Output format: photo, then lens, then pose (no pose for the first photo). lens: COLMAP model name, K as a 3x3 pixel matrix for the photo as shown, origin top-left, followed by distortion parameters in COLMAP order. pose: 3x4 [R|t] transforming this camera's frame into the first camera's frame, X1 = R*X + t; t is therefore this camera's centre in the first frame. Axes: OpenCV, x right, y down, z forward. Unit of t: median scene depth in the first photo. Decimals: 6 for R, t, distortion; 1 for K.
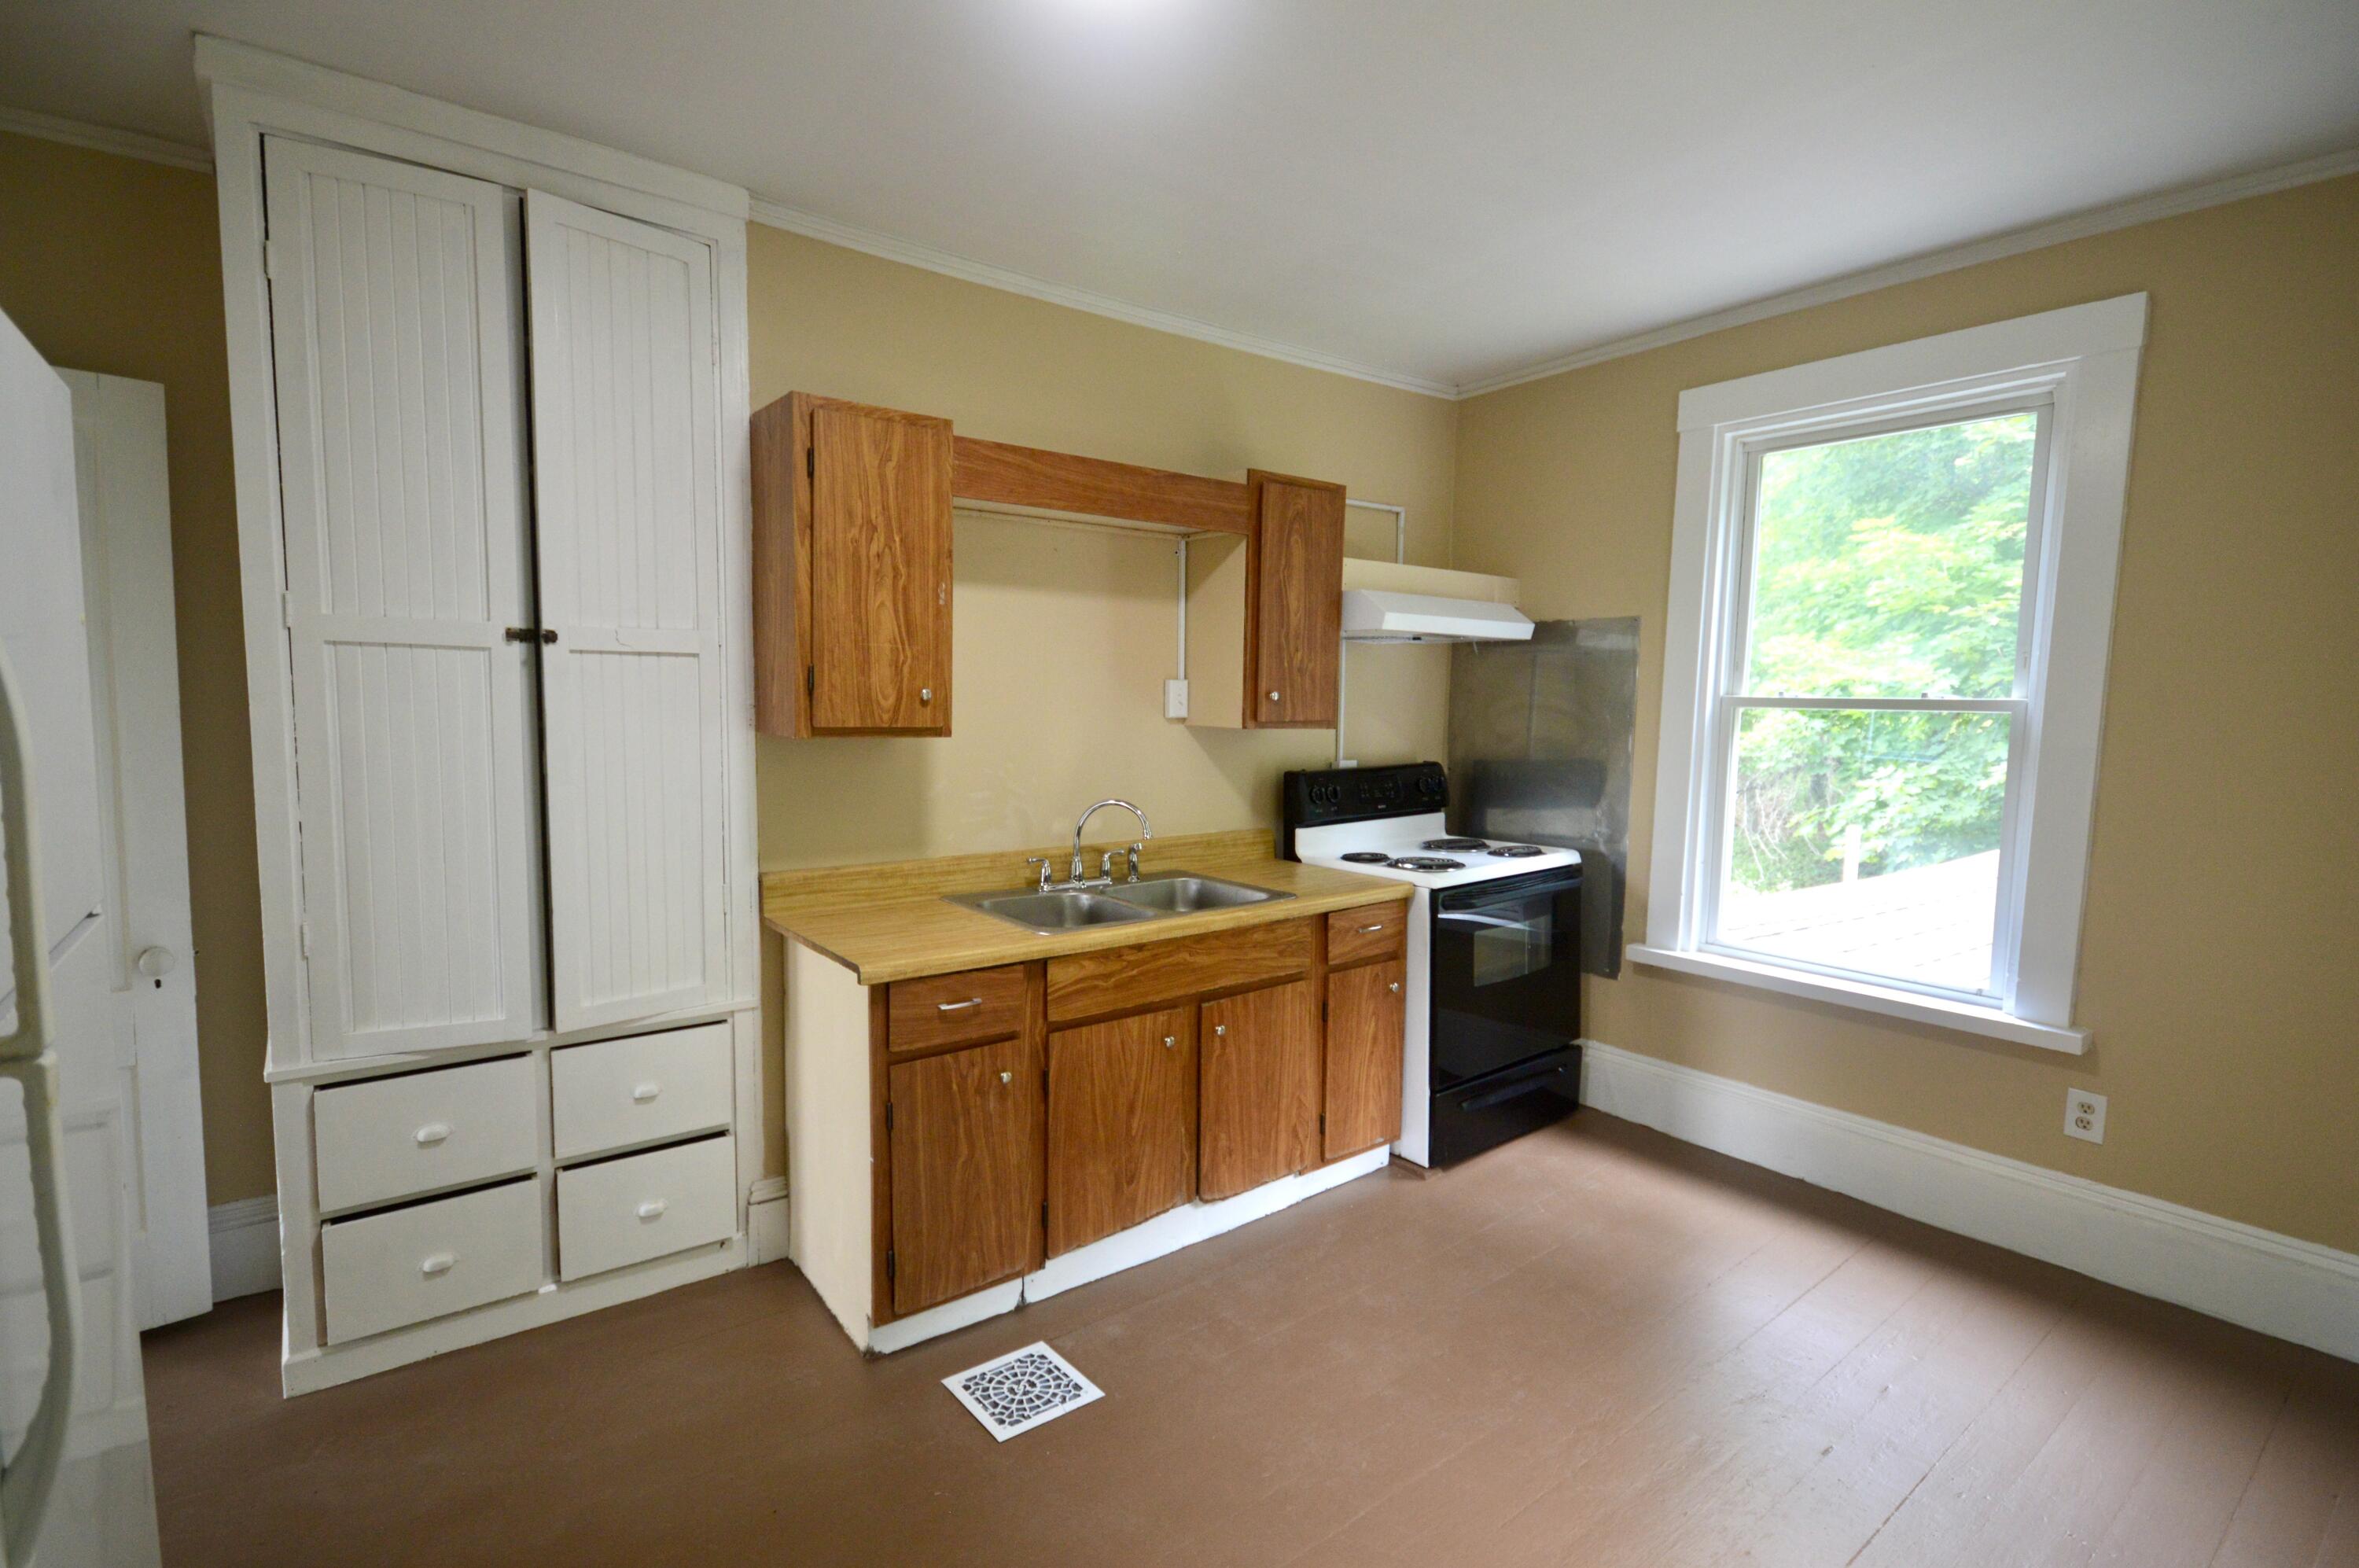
lens RADIAL K [[1100.6, 0, 1178.6], [0, 1100.6, 788.8], [0, 0, 1]] dist [-0.002564, -0.000989]
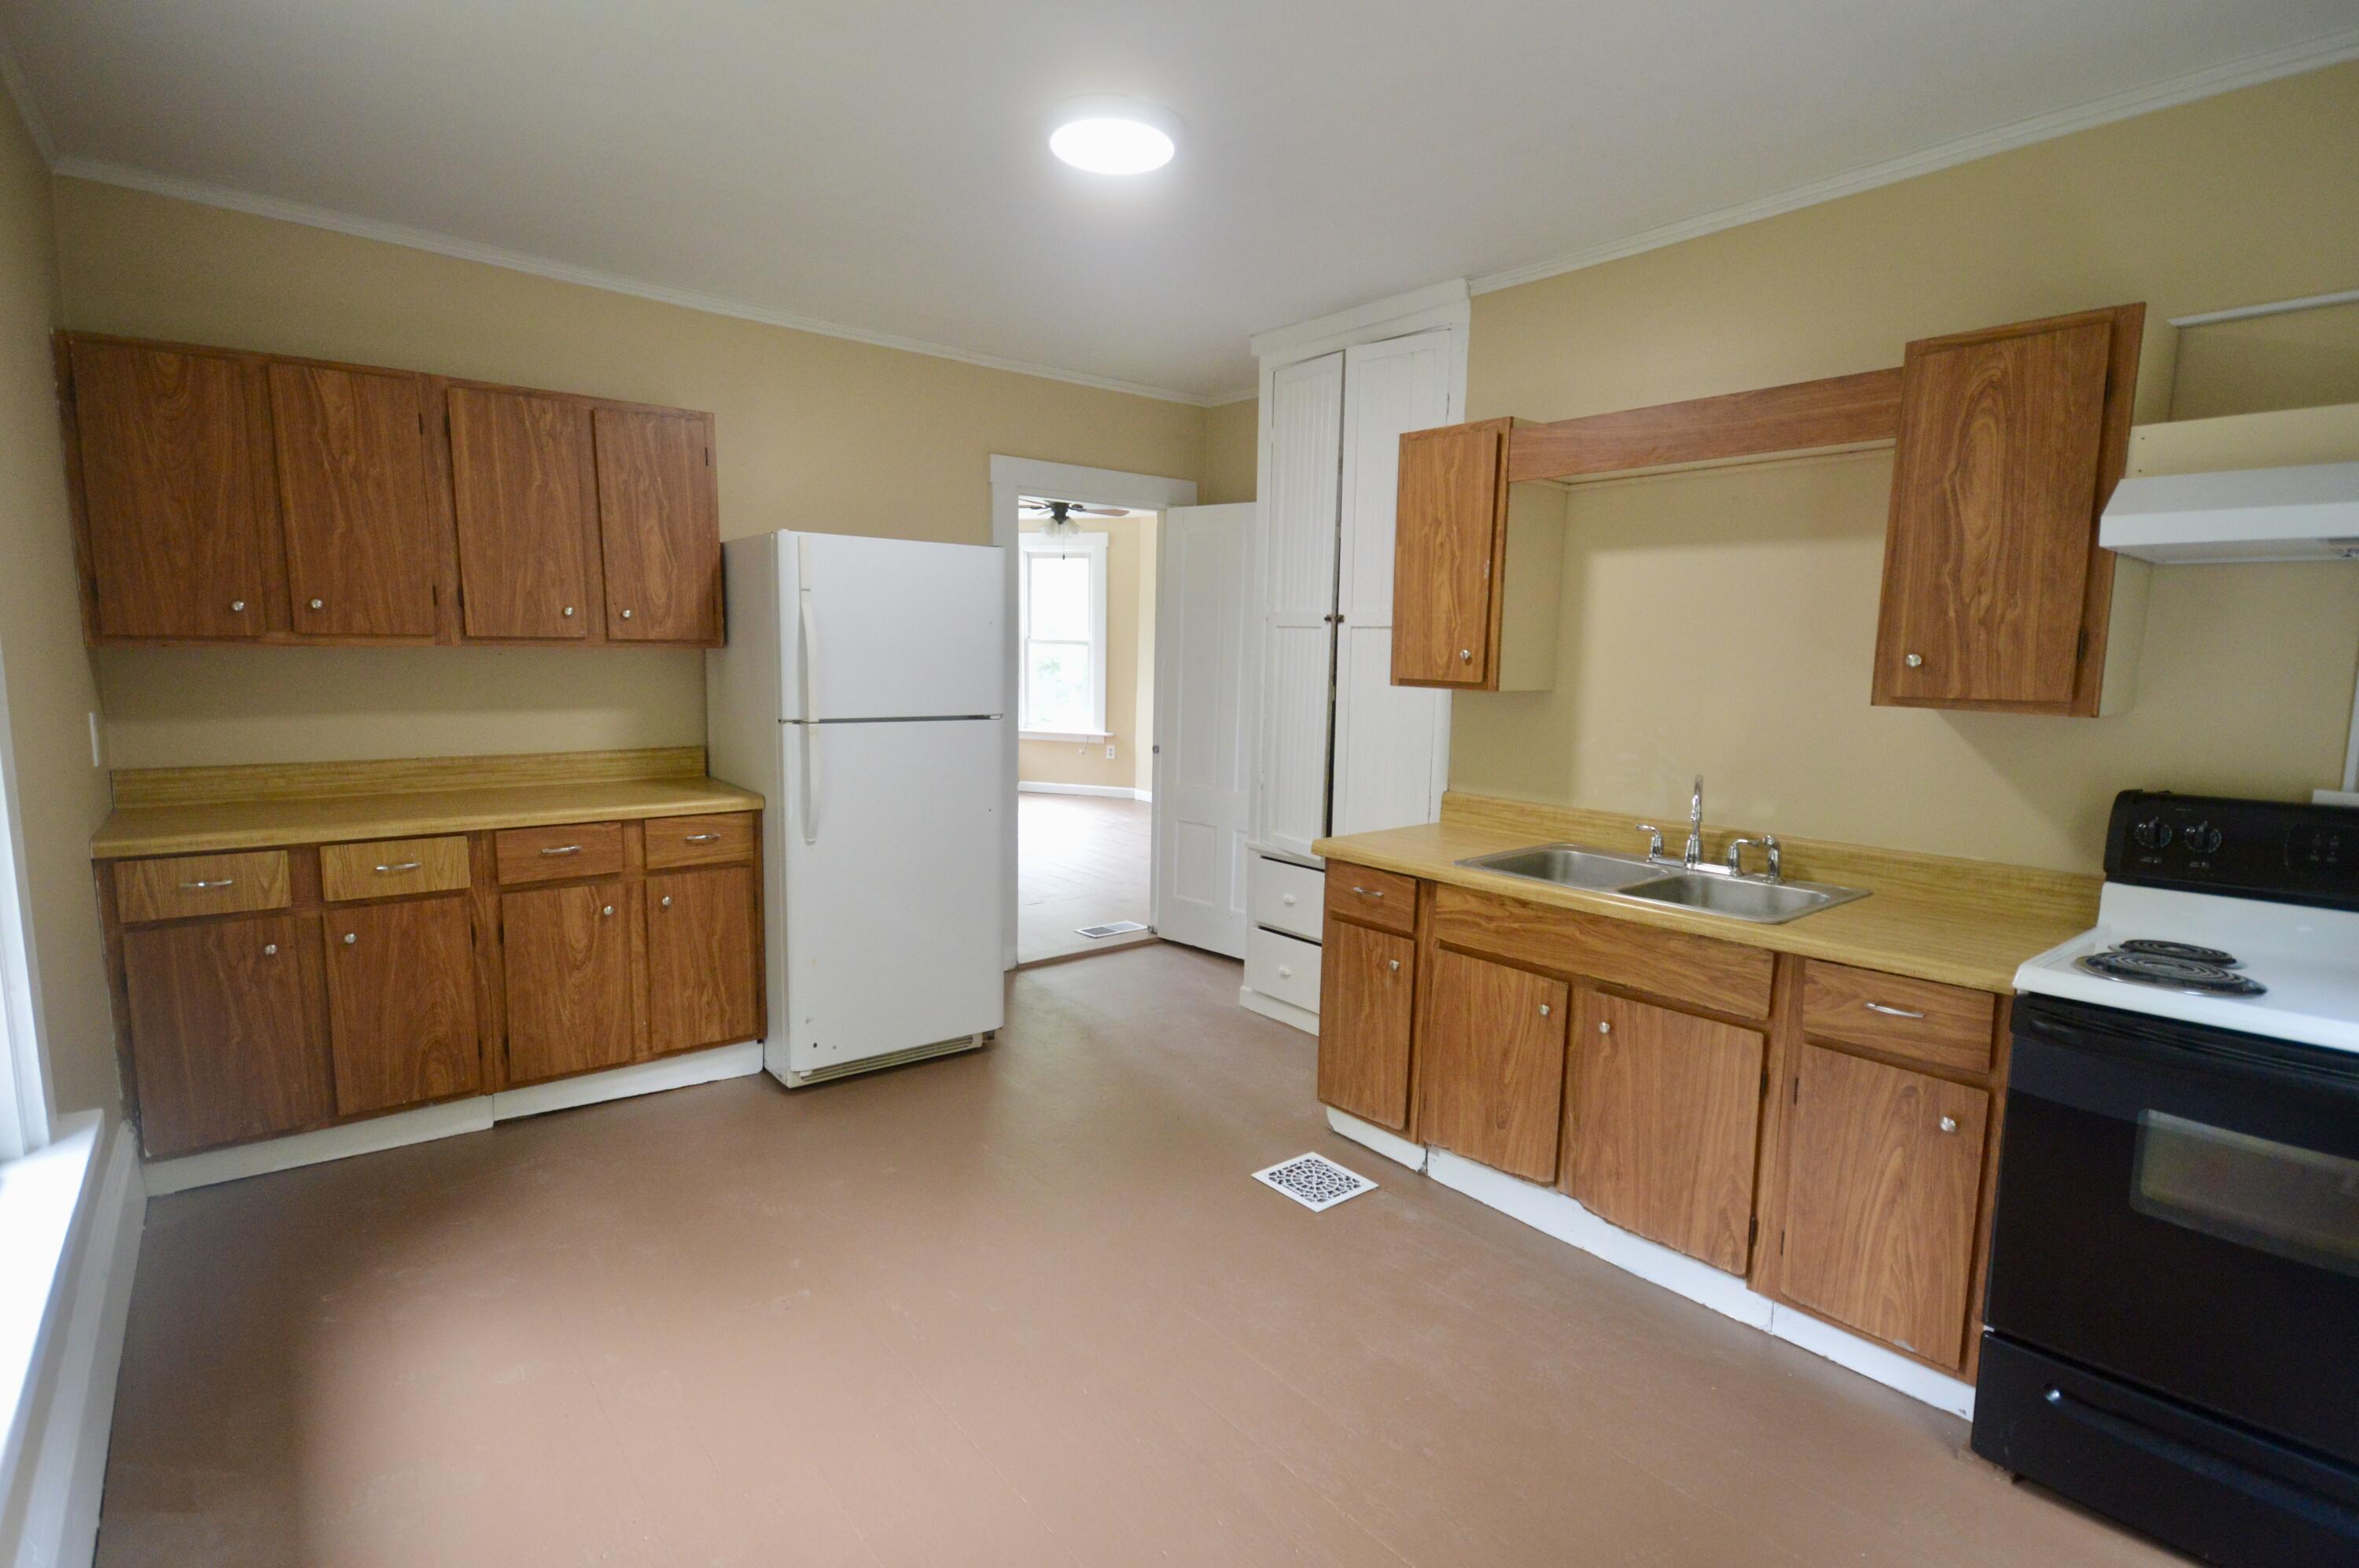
lens RADIAL K [[1109.3, 0, 1179.5], [0, 1109.3, 784.0], [0, 0, 1]] dist [0.004415, 0.000396]
pose [[0.040327, 0.109963, -0.993117, 0.956153], [-0.104731, 0.988916, 0.105245, -0.039317], [0.993683, 0.099766, 0.051397, 0.621237]]
